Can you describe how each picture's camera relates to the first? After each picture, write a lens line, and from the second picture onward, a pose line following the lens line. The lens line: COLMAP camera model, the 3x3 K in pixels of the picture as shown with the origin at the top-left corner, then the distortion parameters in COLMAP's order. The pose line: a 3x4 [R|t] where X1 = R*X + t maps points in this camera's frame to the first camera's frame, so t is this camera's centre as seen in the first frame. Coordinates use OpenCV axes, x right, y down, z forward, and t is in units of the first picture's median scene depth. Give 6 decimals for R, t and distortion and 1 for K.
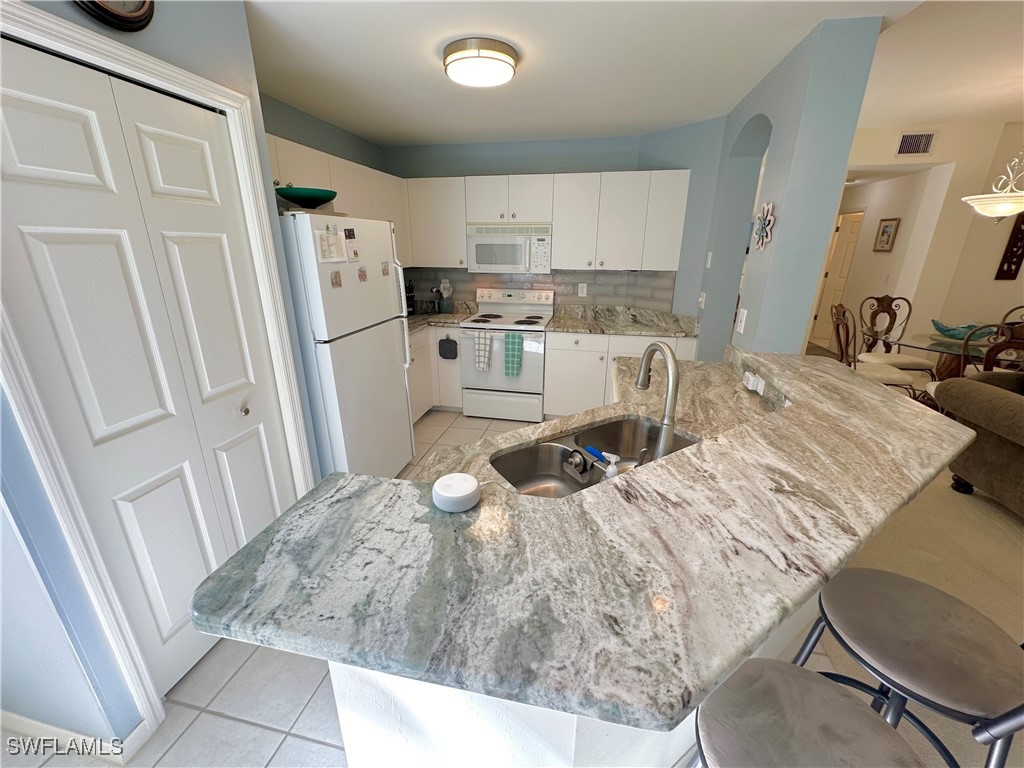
lens RADIAL K [[409.7, 0, 507.7], [0, 409.7, 383.1], [0, 0, 1]] dist [-0.003290, 0.001315]
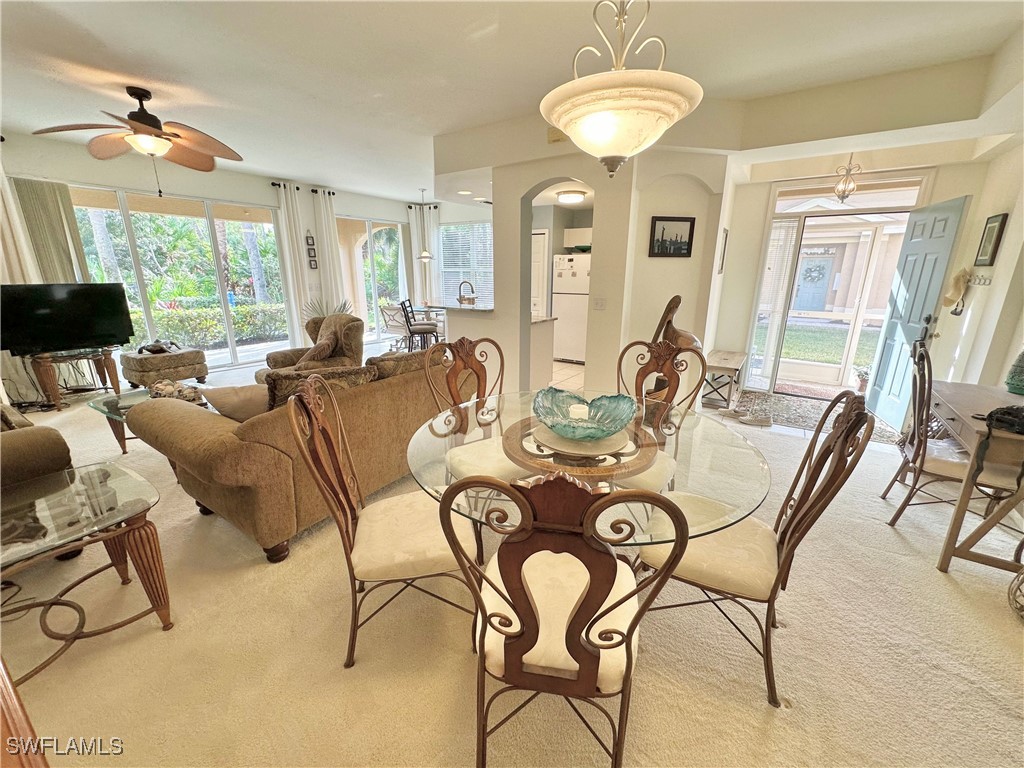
lens RADIAL K [[409.7, 0, 511.3], [0, 409.7, 383.6], [0, 0, 1]] dist [-0.003290, 0.001315]
pose [[-0.365443, 0.239563, -0.899478, 2.744114], [-0.305756, 0.881802, 0.359079, -0.528498], [0.879184, 0.406244, -0.249001, 1.786975]]
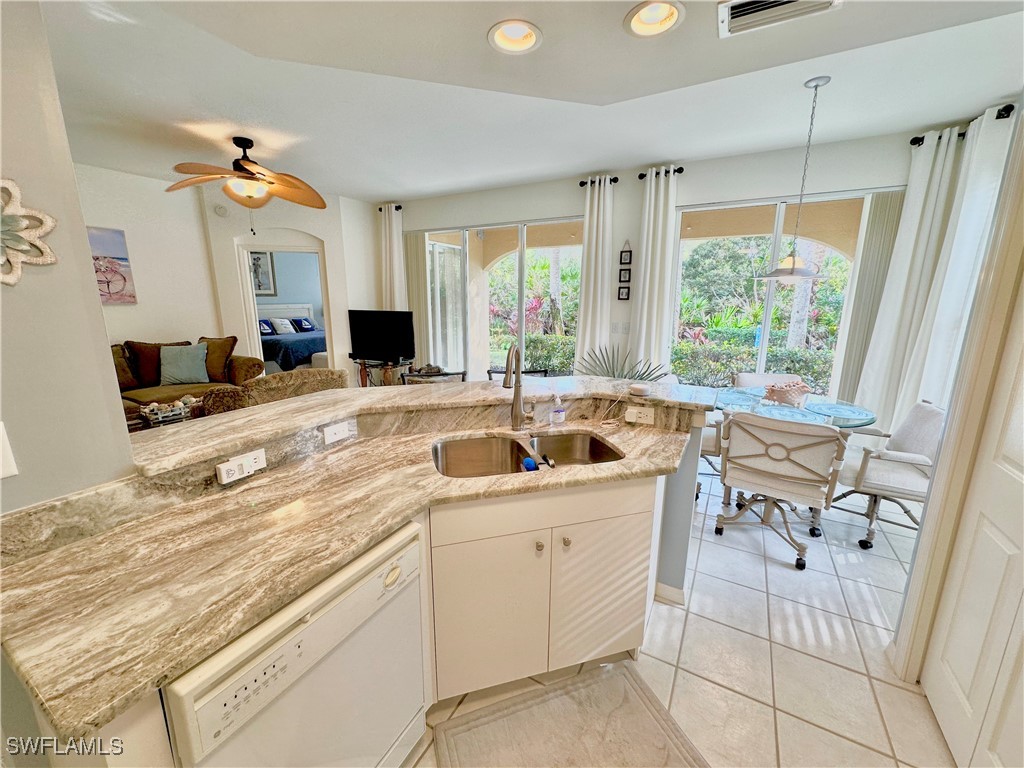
lens RADIAL K [[409.7, 0, 515.4], [0, 409.7, 379.8], [0, 0, 1]] dist [-0.003290, 0.001315]
pose [[-0.960355, -0.067758, 0.270420, -0.029360], [0.079119, 0.863882, 0.497442, -0.414126], [-0.267317, 0.499116, -0.824272, 1.286455]]
